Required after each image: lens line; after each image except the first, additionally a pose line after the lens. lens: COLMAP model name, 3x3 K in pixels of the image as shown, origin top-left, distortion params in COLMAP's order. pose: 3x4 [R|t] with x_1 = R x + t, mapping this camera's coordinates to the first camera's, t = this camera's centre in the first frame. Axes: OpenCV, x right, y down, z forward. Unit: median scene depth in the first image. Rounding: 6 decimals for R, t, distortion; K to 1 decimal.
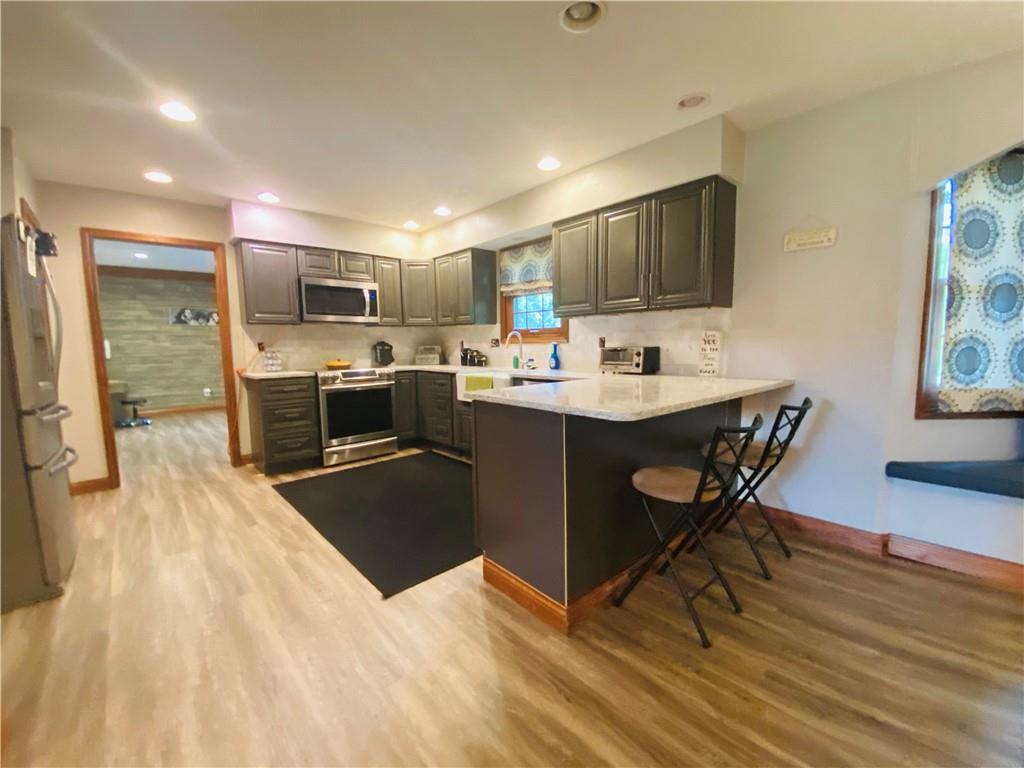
lens RADIAL K [[415.3, 0, 511.7], [0, 415.3, 387.3], [0, 0, 1]] dist [0.036273, -0.032060]
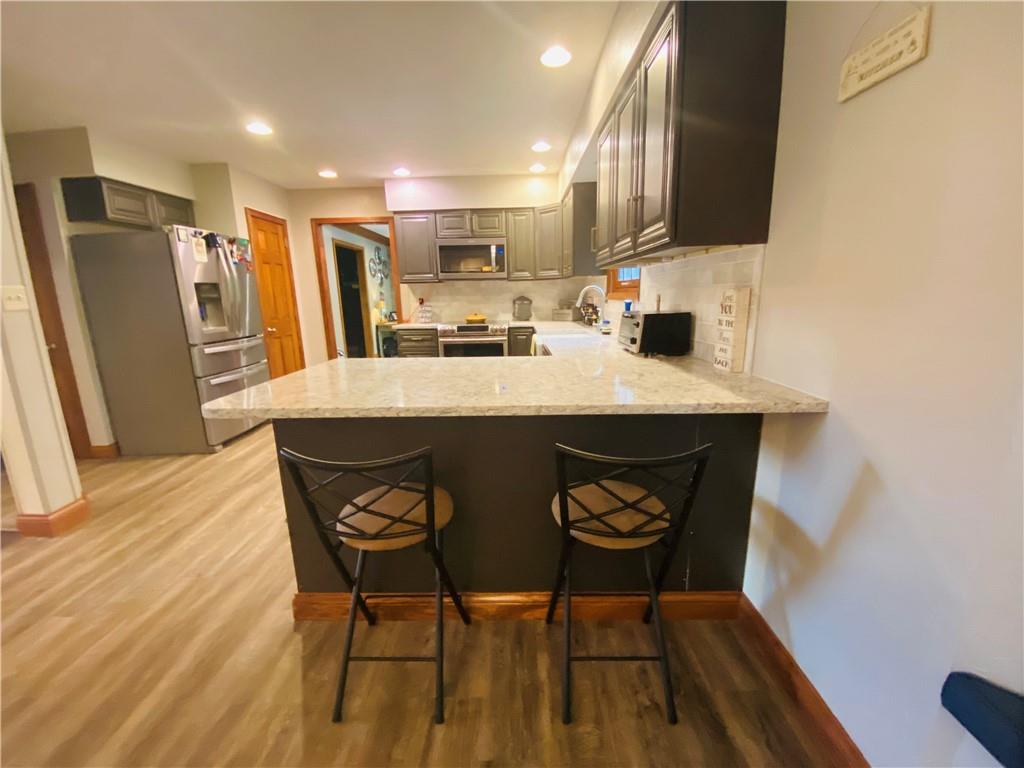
lens RADIAL K [[418.7, 0, 510.4], [0, 418.7, 386.1], [0, 0, 1]] dist [0.027871, -0.025761]
pose [[0.732115, 0.144878, -0.665596, 0.433522], [-0.062404, 0.987276, 0.146256, -0.047984], [0.678317, -0.065541, 0.731840, 0.265512]]
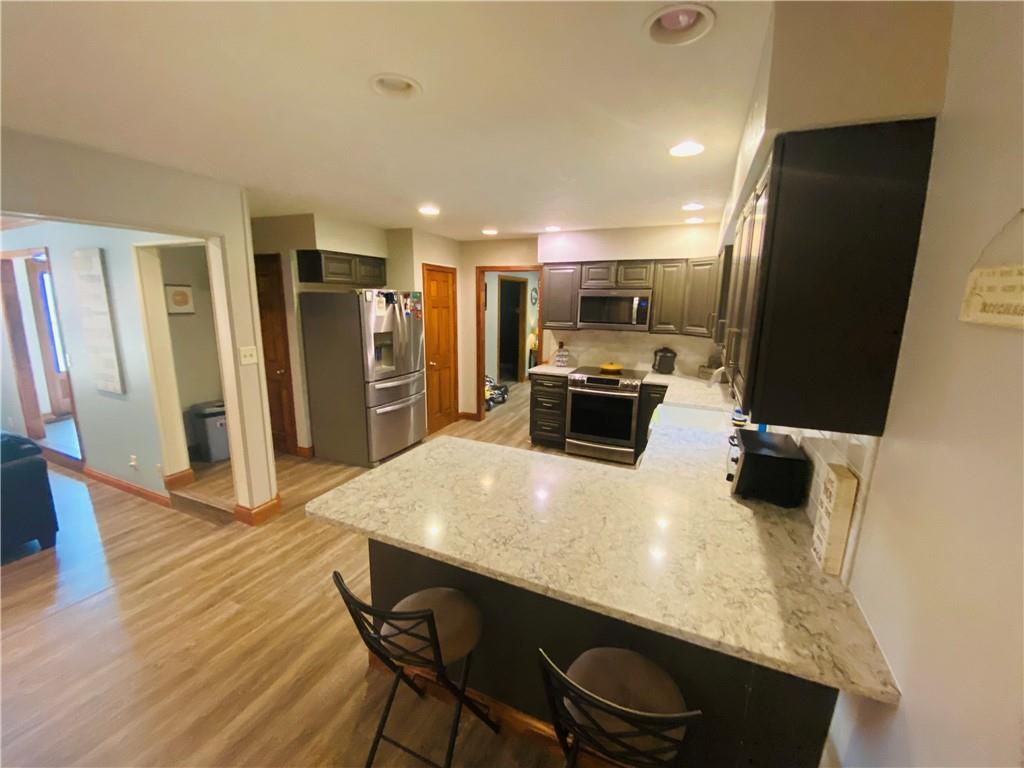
lens RADIAL K [[415.3, 0, 511.7], [0, 415.3, 387.3], [0, 0, 1]] dist [0.036273, -0.032060]
pose [[0.407369, 0.209356, -0.888943, 0.474025], [-0.123074, 0.977076, 0.173712, -0.168723], [0.904933, 0.038640, 0.423797, 0.335966]]
